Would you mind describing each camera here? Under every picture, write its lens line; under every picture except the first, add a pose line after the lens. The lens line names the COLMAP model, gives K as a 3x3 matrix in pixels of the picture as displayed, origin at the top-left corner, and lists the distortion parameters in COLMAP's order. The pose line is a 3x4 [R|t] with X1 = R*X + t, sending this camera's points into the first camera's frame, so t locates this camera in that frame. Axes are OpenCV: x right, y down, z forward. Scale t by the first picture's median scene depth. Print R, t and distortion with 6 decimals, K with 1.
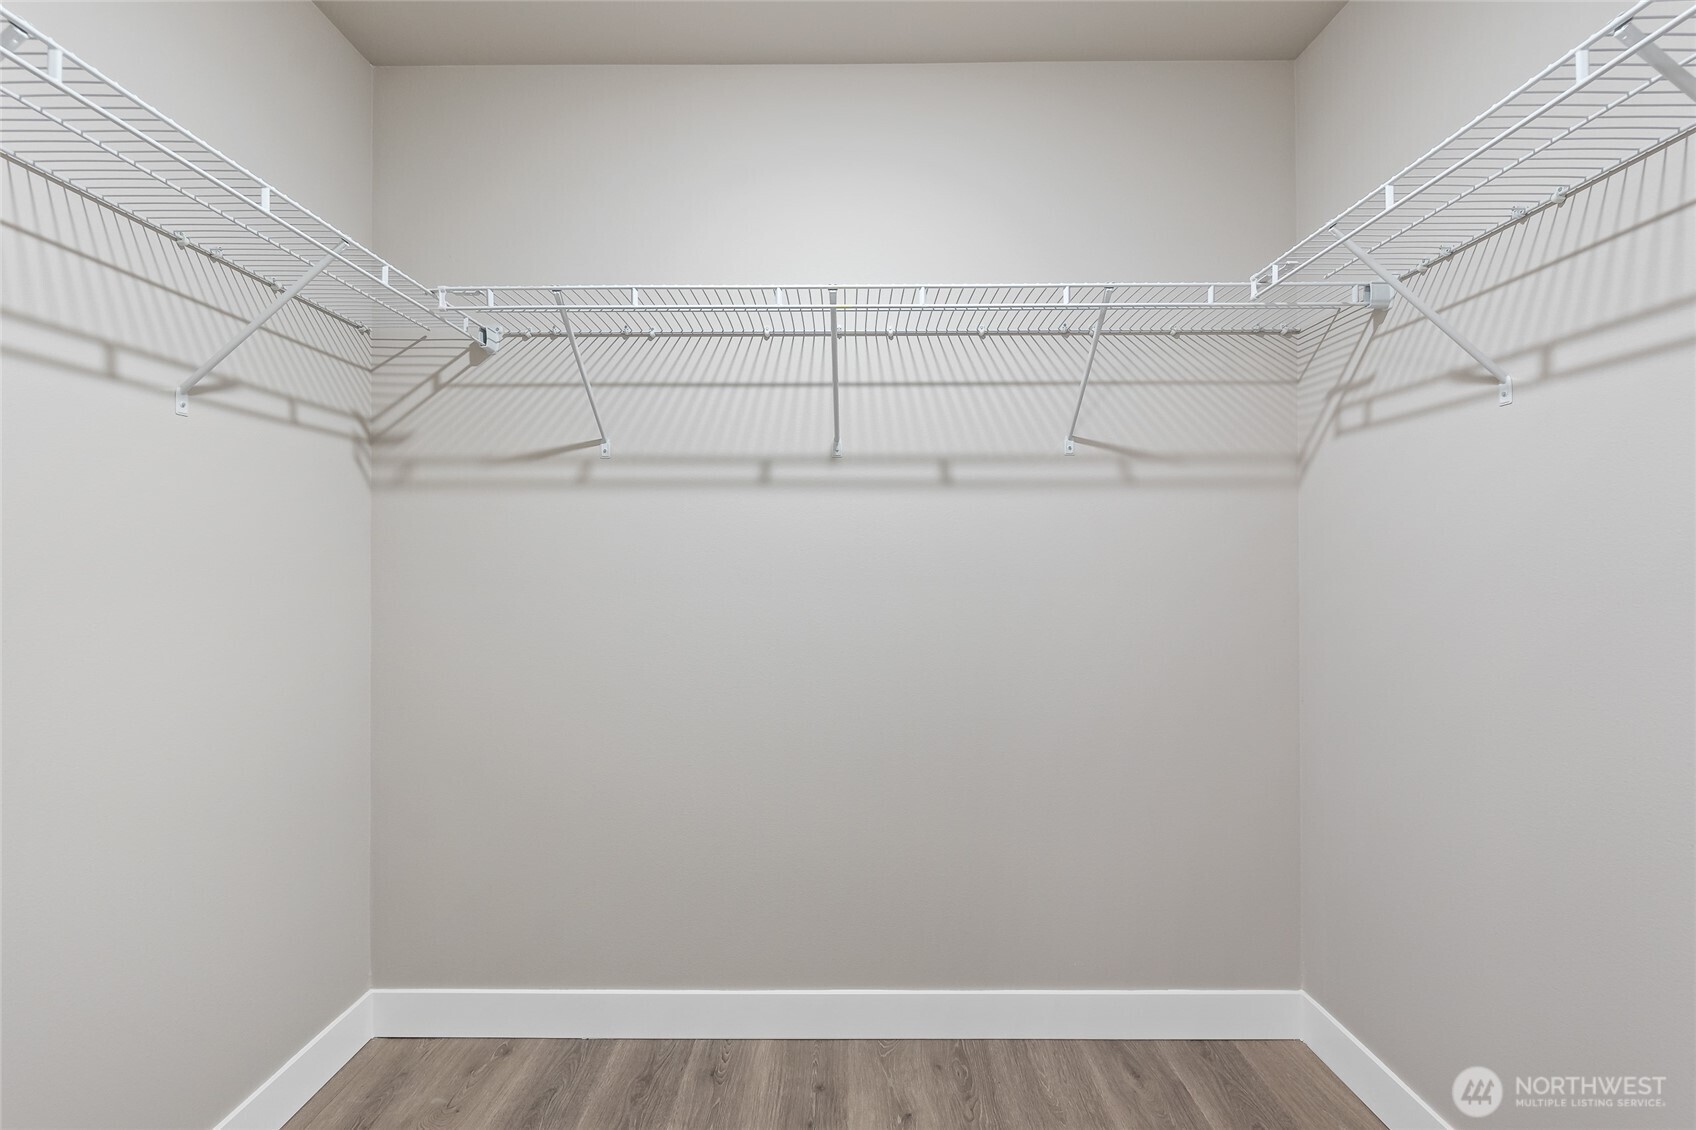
lens RADIAL K [[744.2, 0, 840.0], [0, 744.2, 576.3], [0, 0, 1]] dist [-0.000121, 0.000823]
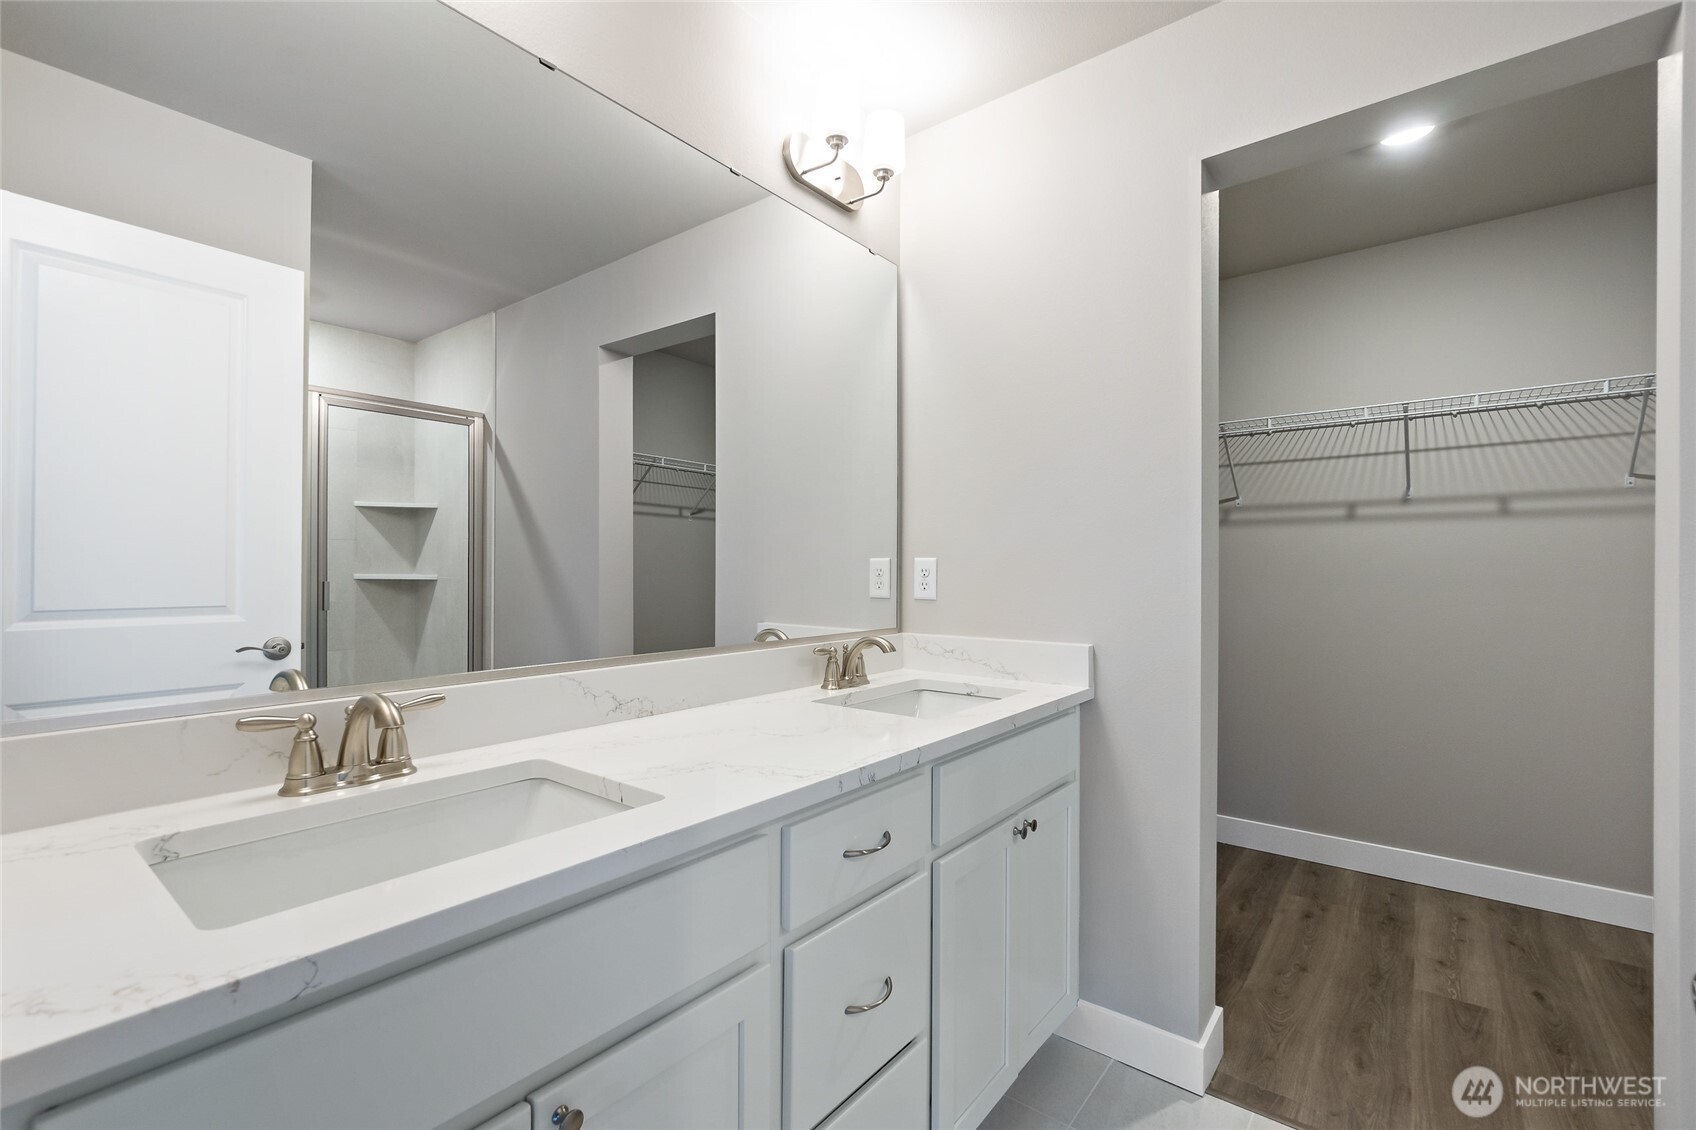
lens RADIAL K [[729.8, 0, 875.5], [0, 729.8, 563.8], [0, 0, 1]] dist [-0.000668, -0.000003]
pose [[0.794873, -0.001790, -0.606773, 0.033646], [-0.057433, 0.995284, -0.078174, 0.143665], [0.604051, 0.096987, 0.791022, -0.789766]]
